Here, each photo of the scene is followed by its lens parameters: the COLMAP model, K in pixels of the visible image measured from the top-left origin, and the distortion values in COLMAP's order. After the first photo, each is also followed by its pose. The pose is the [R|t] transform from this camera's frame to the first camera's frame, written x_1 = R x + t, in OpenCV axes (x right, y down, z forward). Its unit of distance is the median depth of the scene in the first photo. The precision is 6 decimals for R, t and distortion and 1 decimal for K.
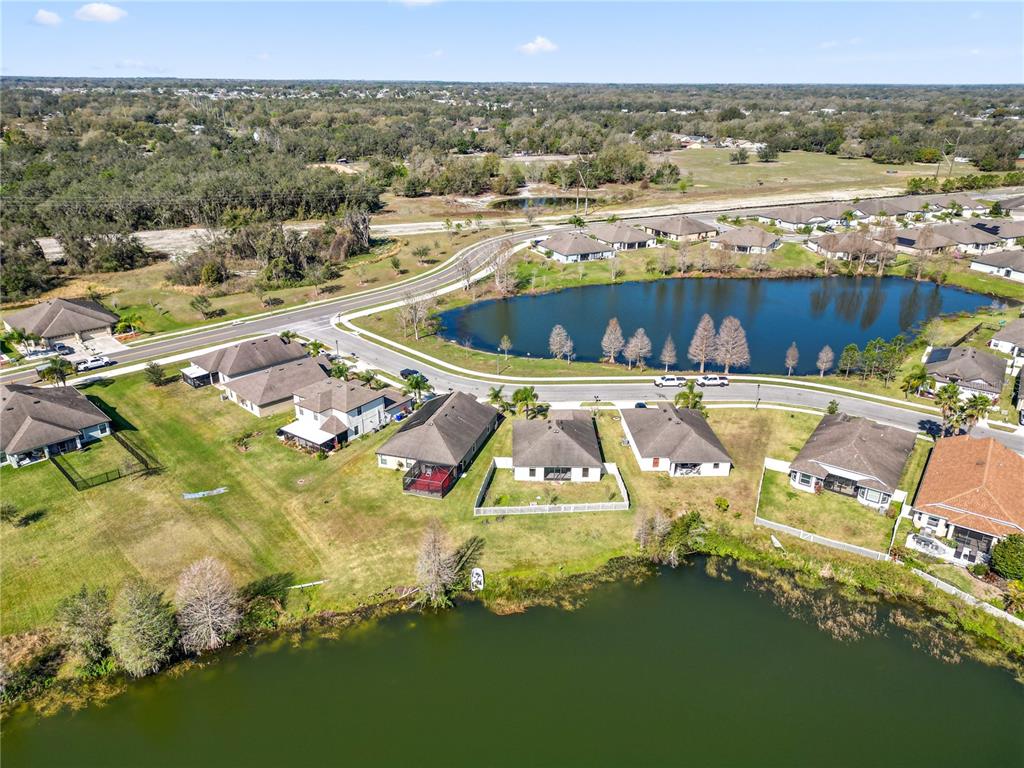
lens RADIAL K [[715.7, 0, 511.6], [0, 715.7, 381.3], [0, 0, 1]] dist [0.052713, -0.041010]
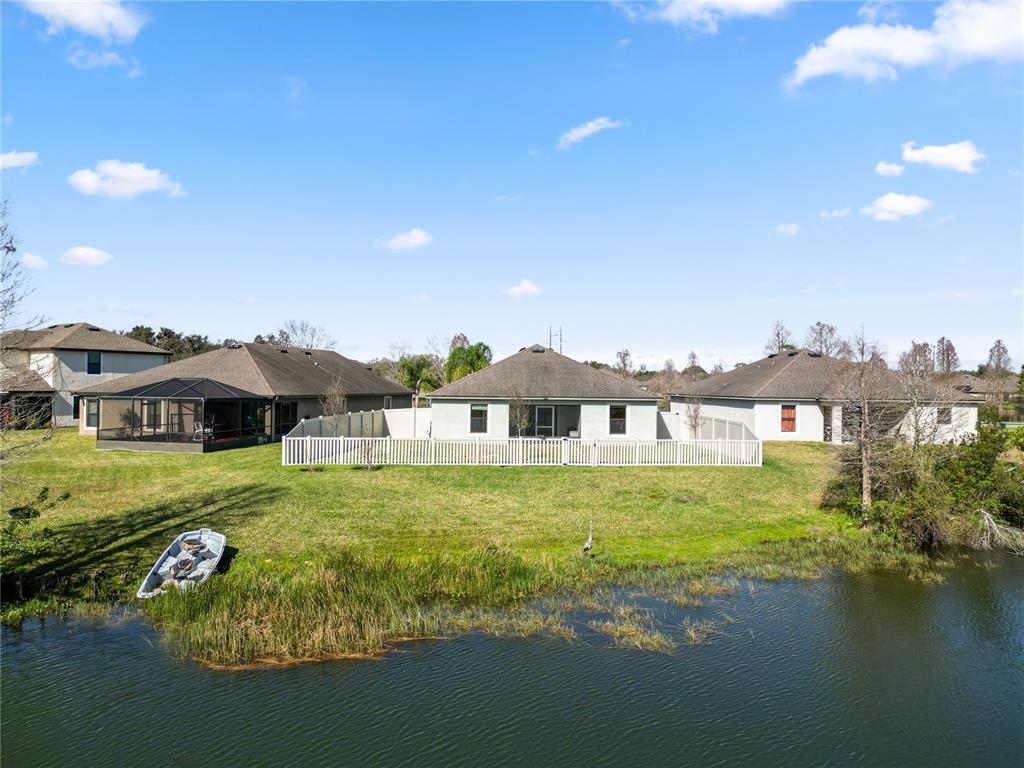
lens RADIAL K [[715.7, 0, 514.7], [0, 715.7, 387.9], [0, 0, 1]] dist [0.052713, -0.041010]
pose [[0.999090, 0.001261, 0.042628, 0.030742], [0.015105, 0.924310, -0.381344, 0.246394], [-0.039882, 0.381641, 0.923450, 0.620886]]
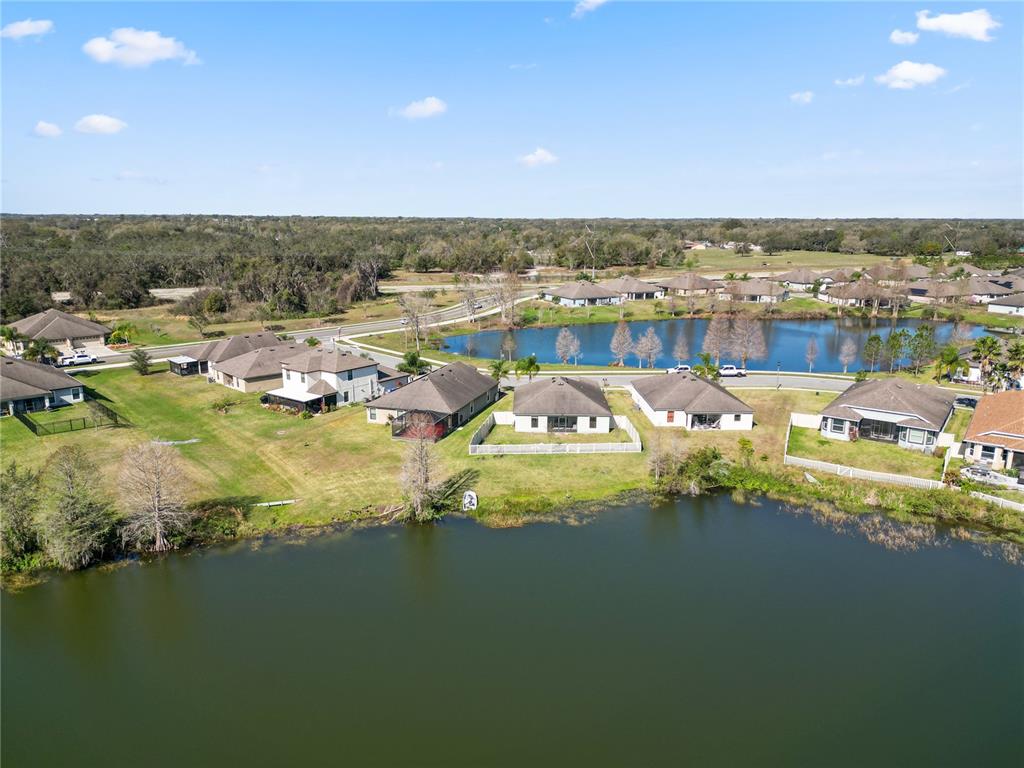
lens RADIAL K [[715.7, 0, 511.8], [0, 715.7, 379.1], [0, 0, 1]] dist [0.052713, -0.041010]
pose [[0.999868, -0.001033, -0.016239, 0.014209], [-0.001850, 0.984298, -0.176504, 0.225127], [0.016166, 0.176511, 0.984166, 0.090525]]
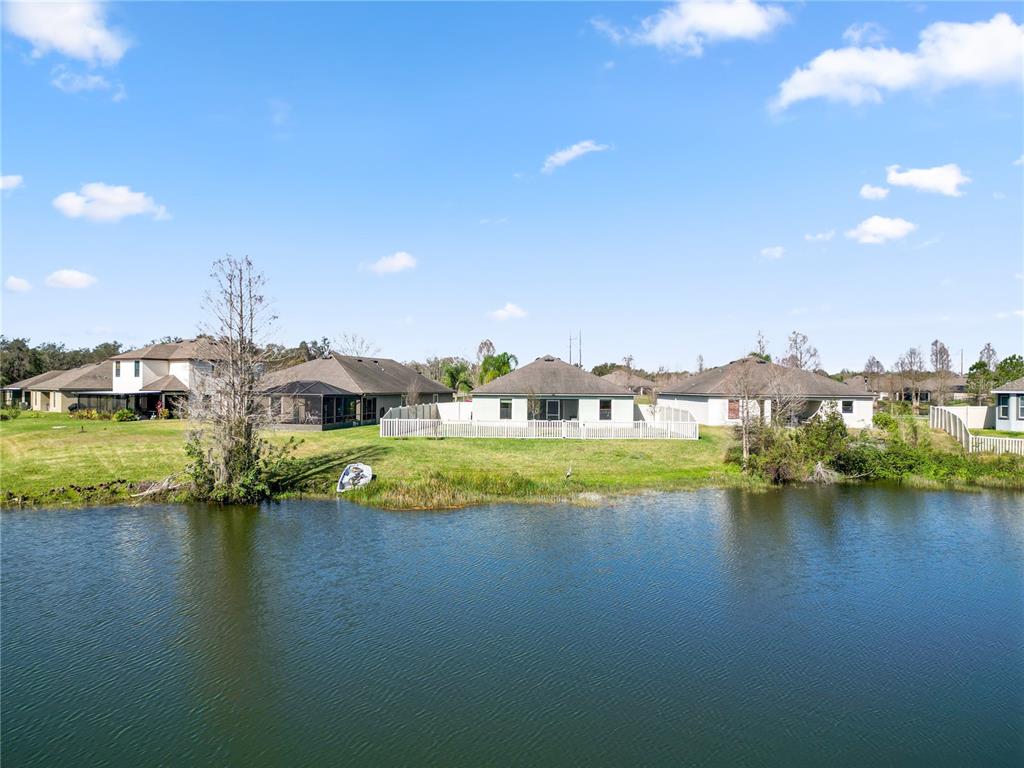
lens RADIAL K [[715.7, 0, 512.9], [0, 715.7, 381.4], [0, 0, 1]] dist [0.052713, -0.041010]
pose [[0.999969, -0.001267, 0.007808, 0.029088], [0.004224, 0.920141, -0.391565, 0.303804], [-0.006689, 0.391585, 0.920118, 0.485479]]
